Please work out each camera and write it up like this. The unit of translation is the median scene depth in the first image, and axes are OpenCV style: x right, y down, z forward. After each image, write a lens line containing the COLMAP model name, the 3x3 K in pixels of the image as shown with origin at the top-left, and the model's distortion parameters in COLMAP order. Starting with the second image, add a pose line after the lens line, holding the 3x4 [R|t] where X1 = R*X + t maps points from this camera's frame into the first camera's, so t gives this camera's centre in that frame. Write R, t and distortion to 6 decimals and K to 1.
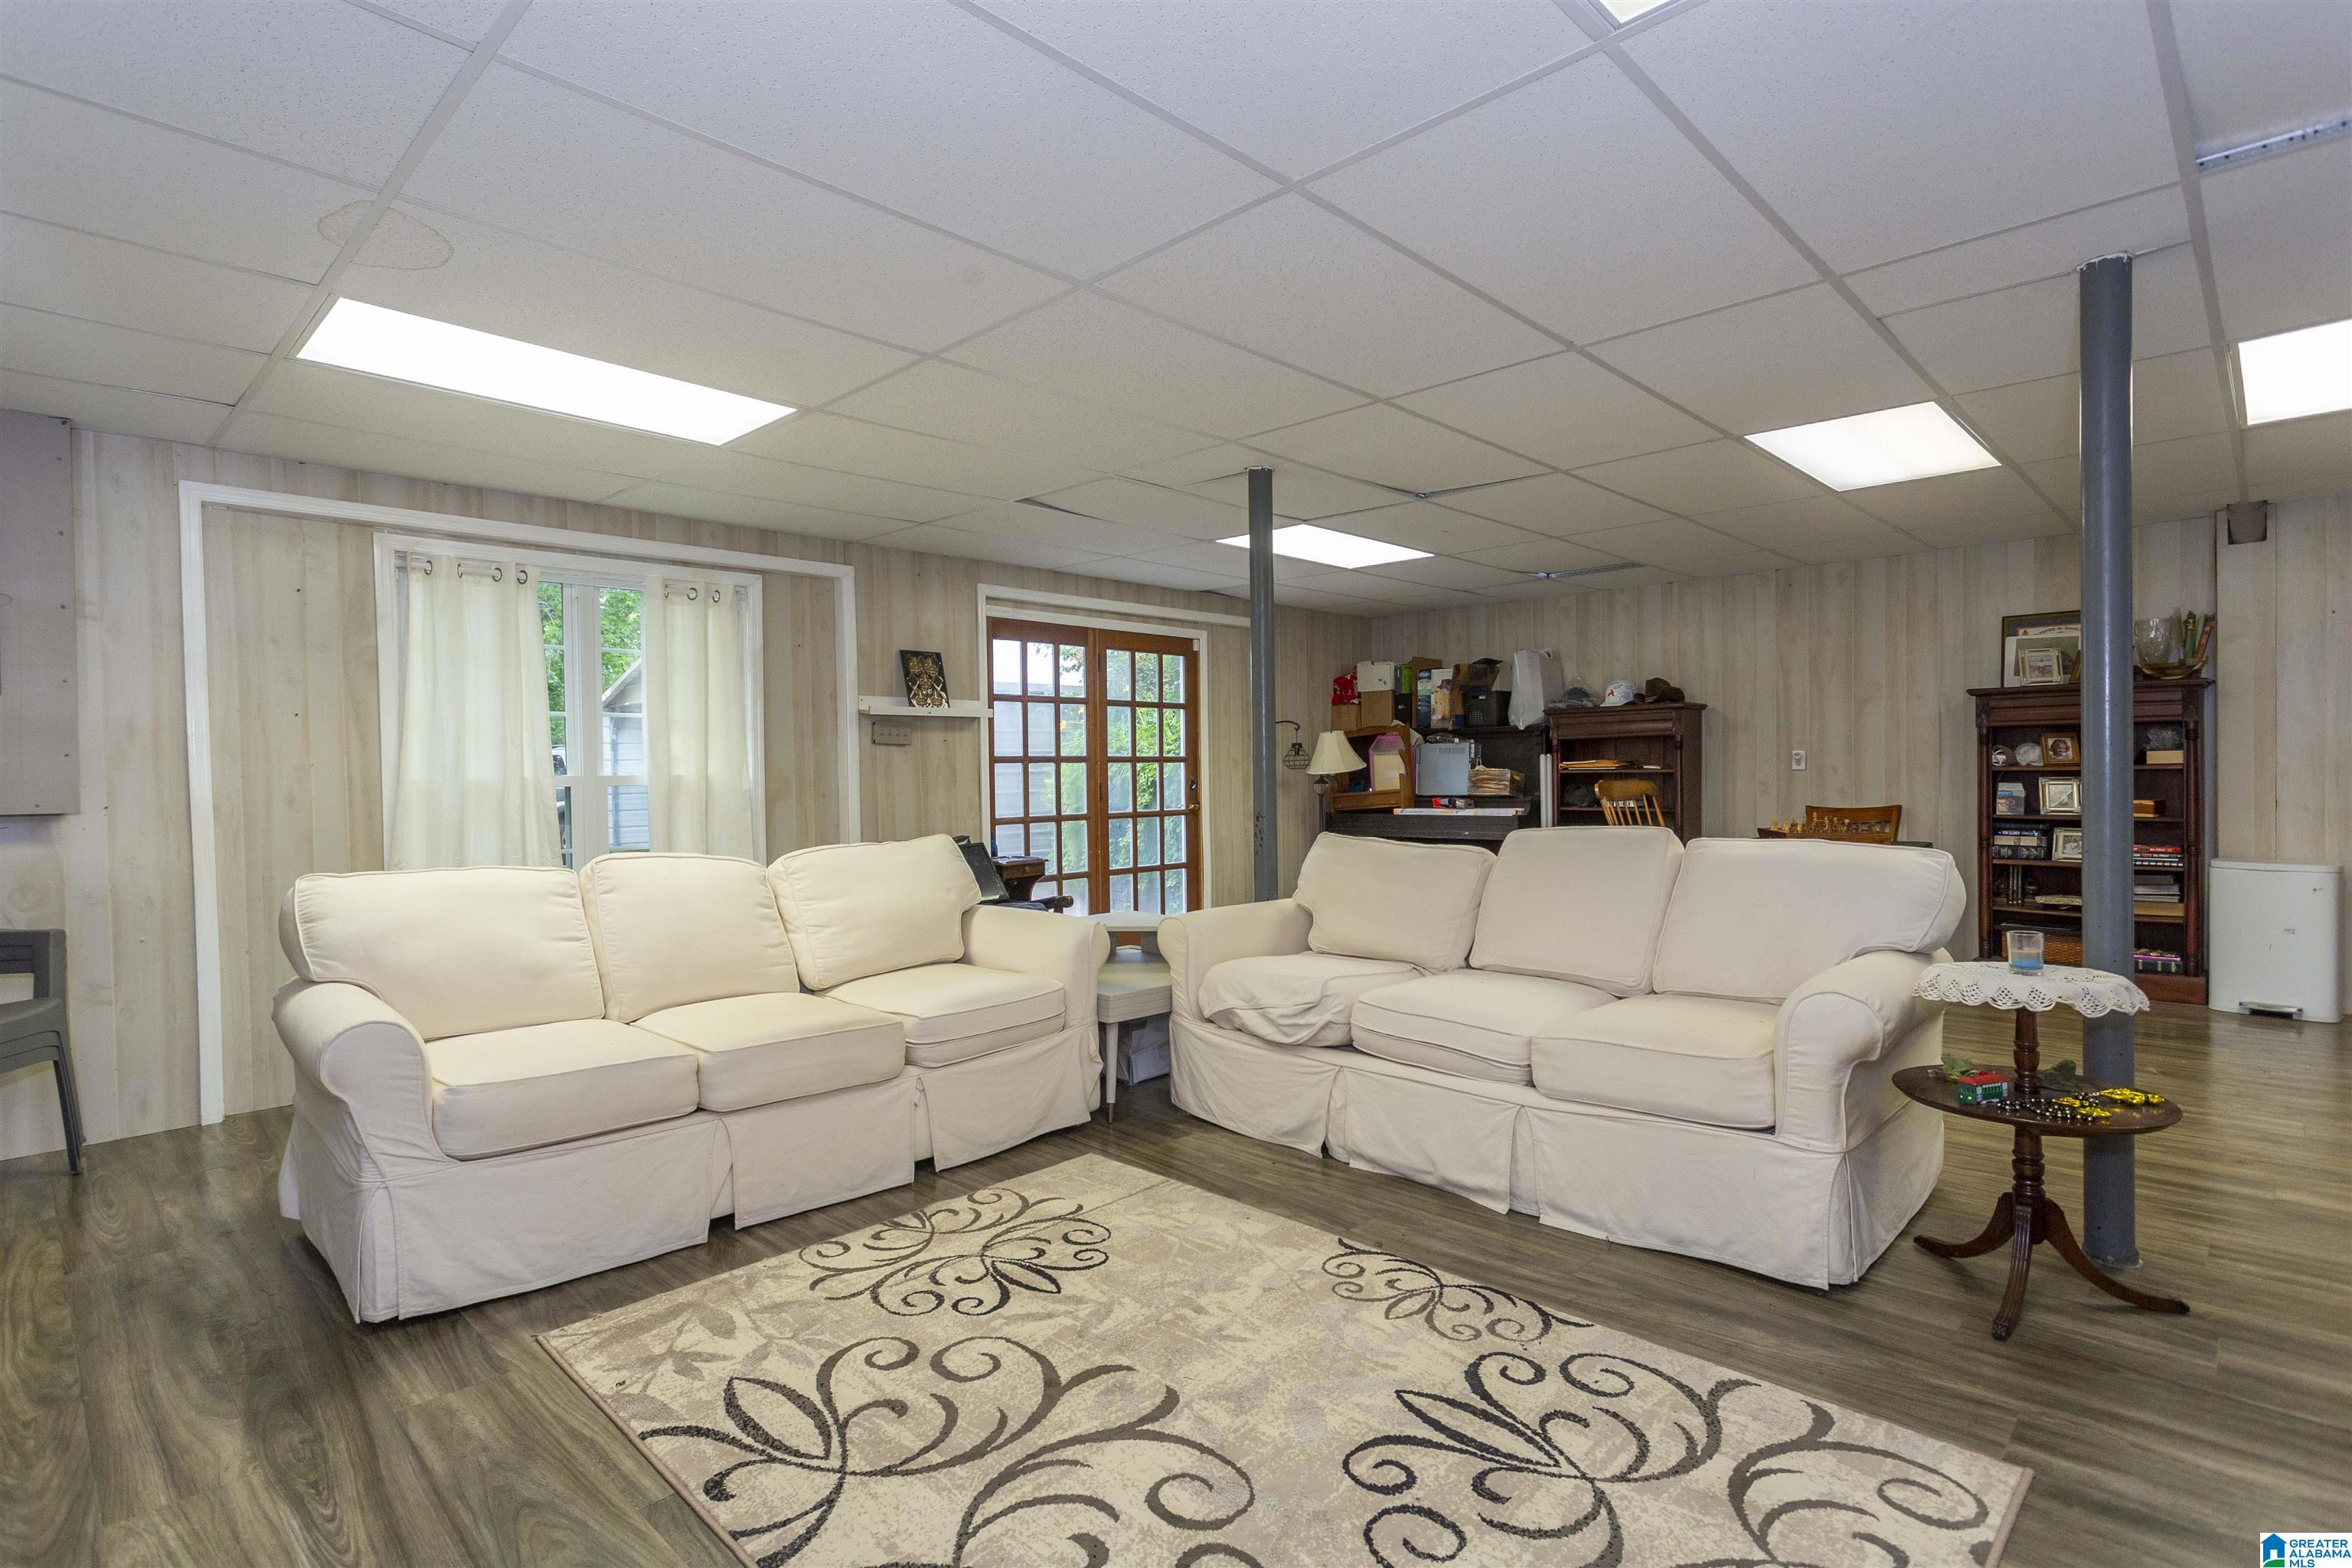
lens RADIAL K [[1121.5, 0, 1177.2], [0, 1121.5, 774.9], [0, 0, 1]] dist [-0.000408, 0.000386]
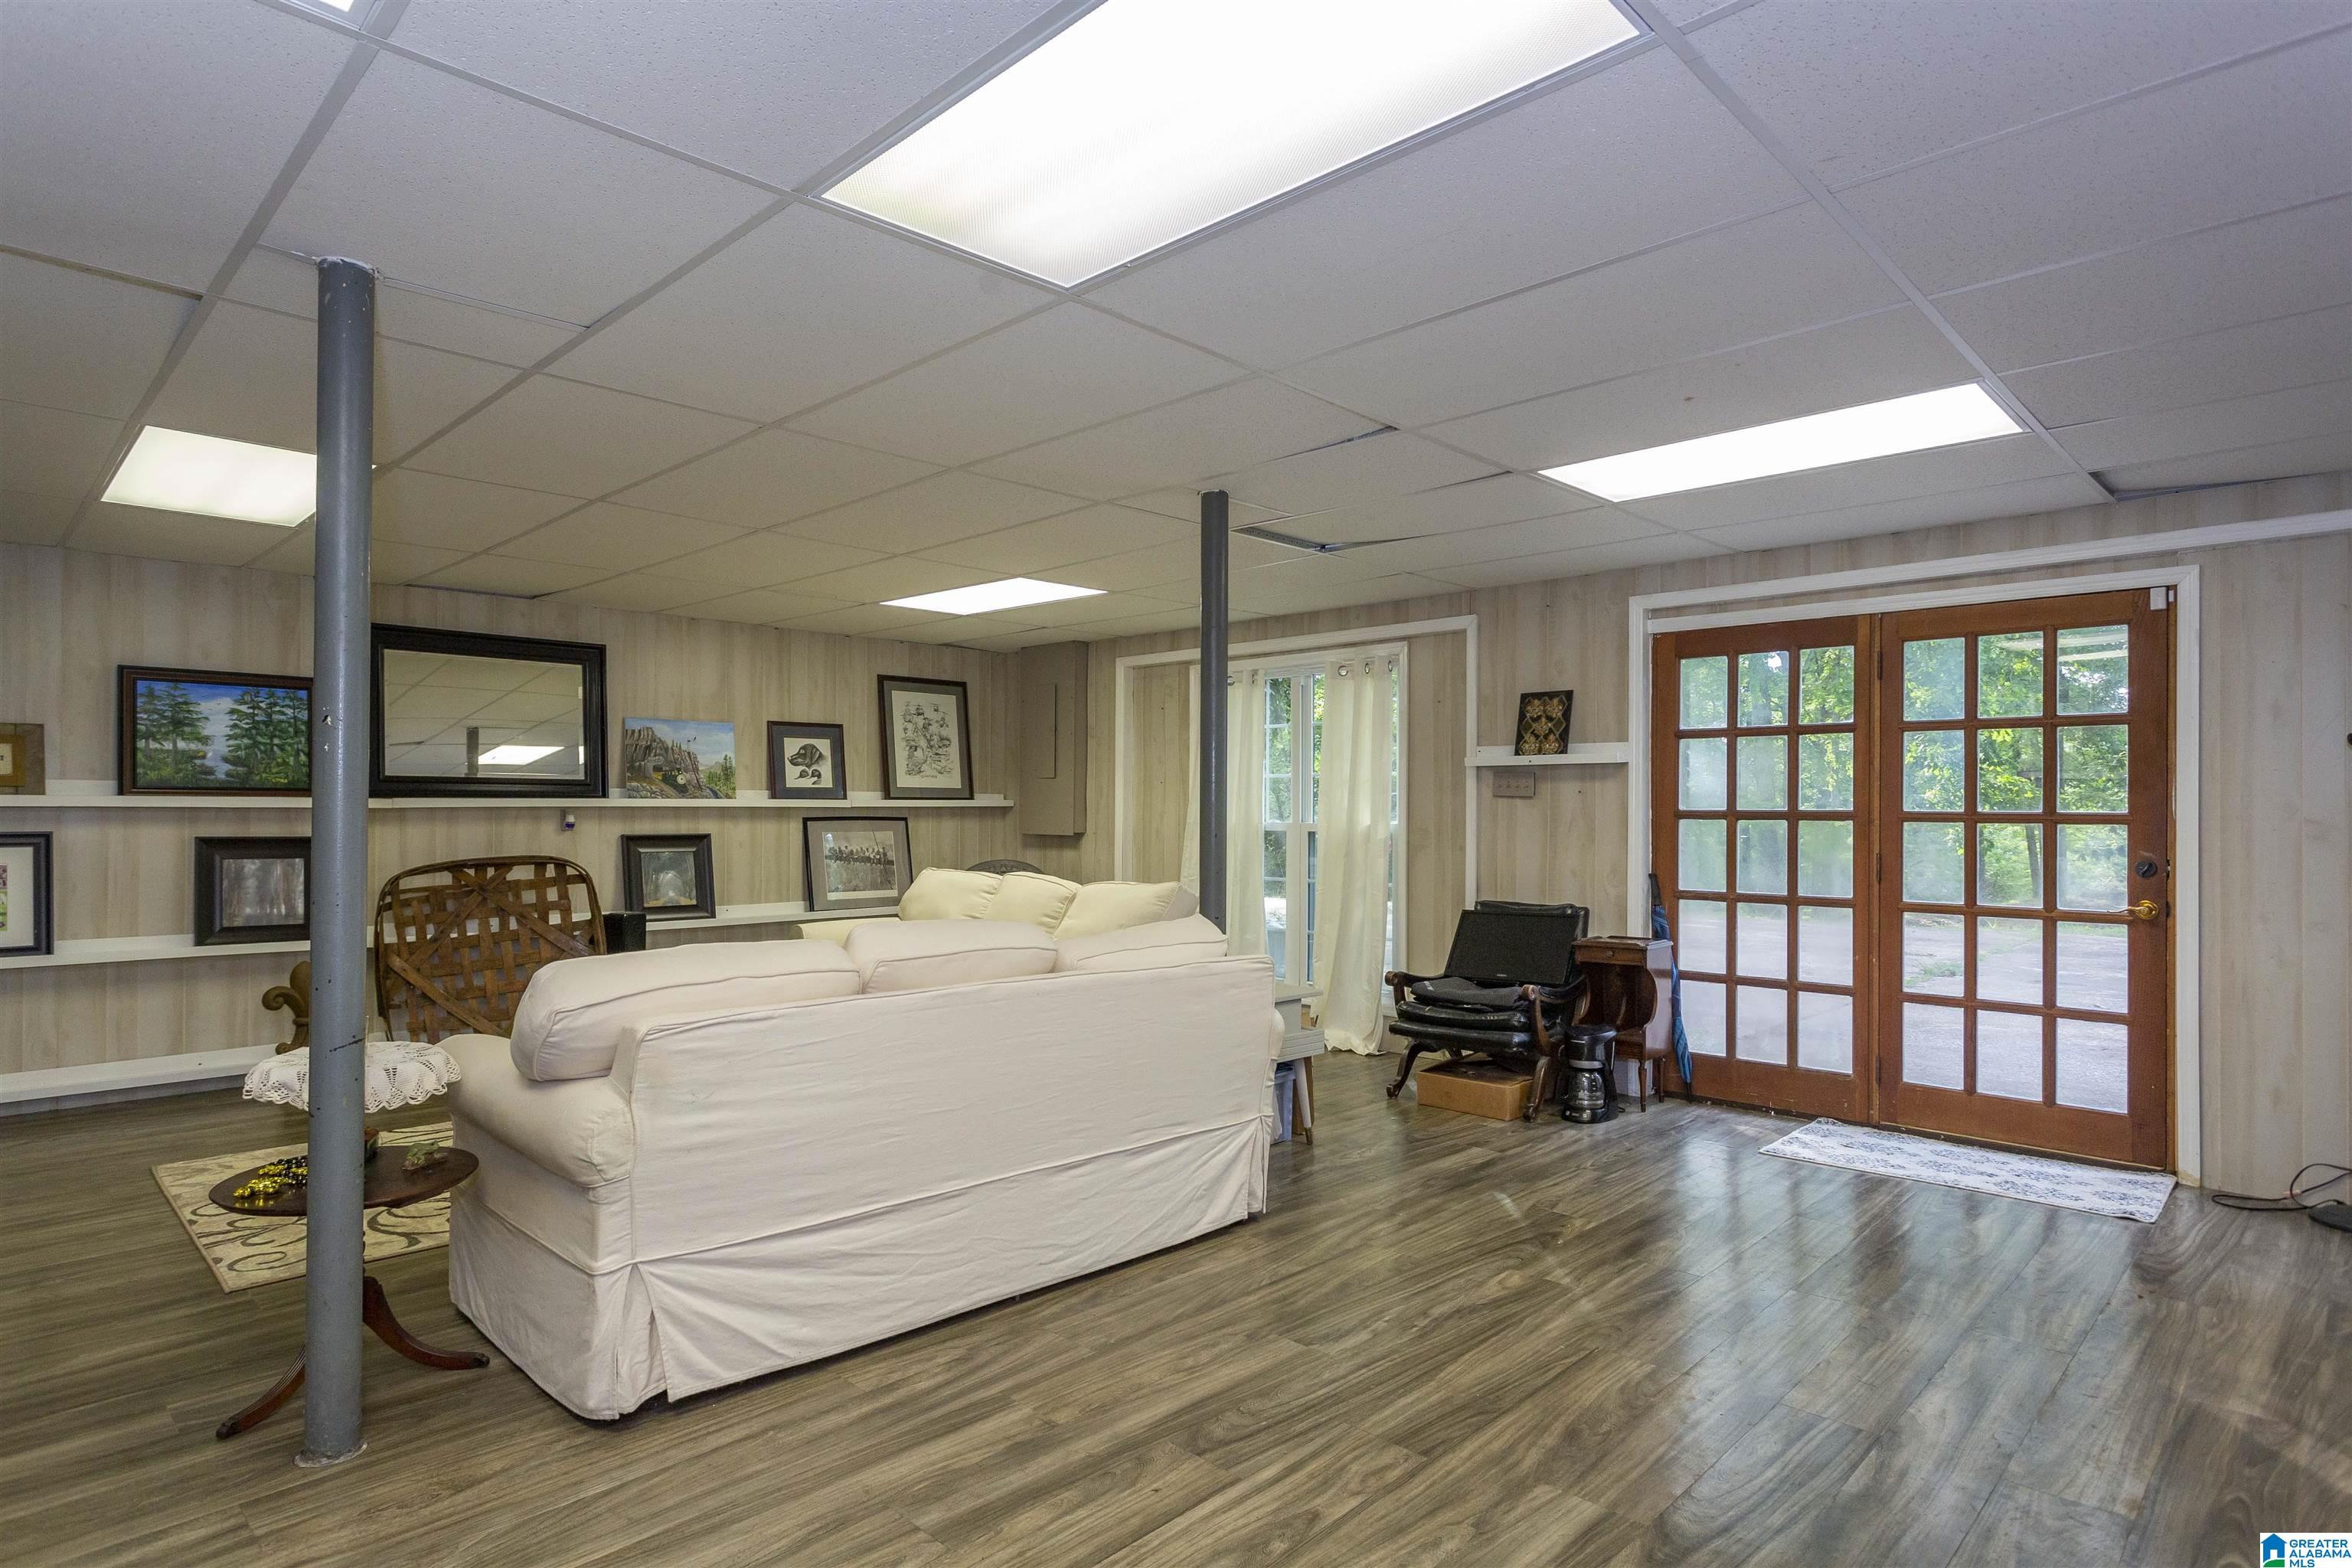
lens RADIAL K [[1253.7, 0, 1176.9], [0, 1253.7, 798.5], [0, 0, 1]] dist [-0.007320, -0.000170]
pose [[0.003717, 0.009529, -0.999948, 0.759431], [-0.009953, 0.999905, 0.009492, -0.032001], [0.999944, 0.009917, 0.003811, 0.700887]]
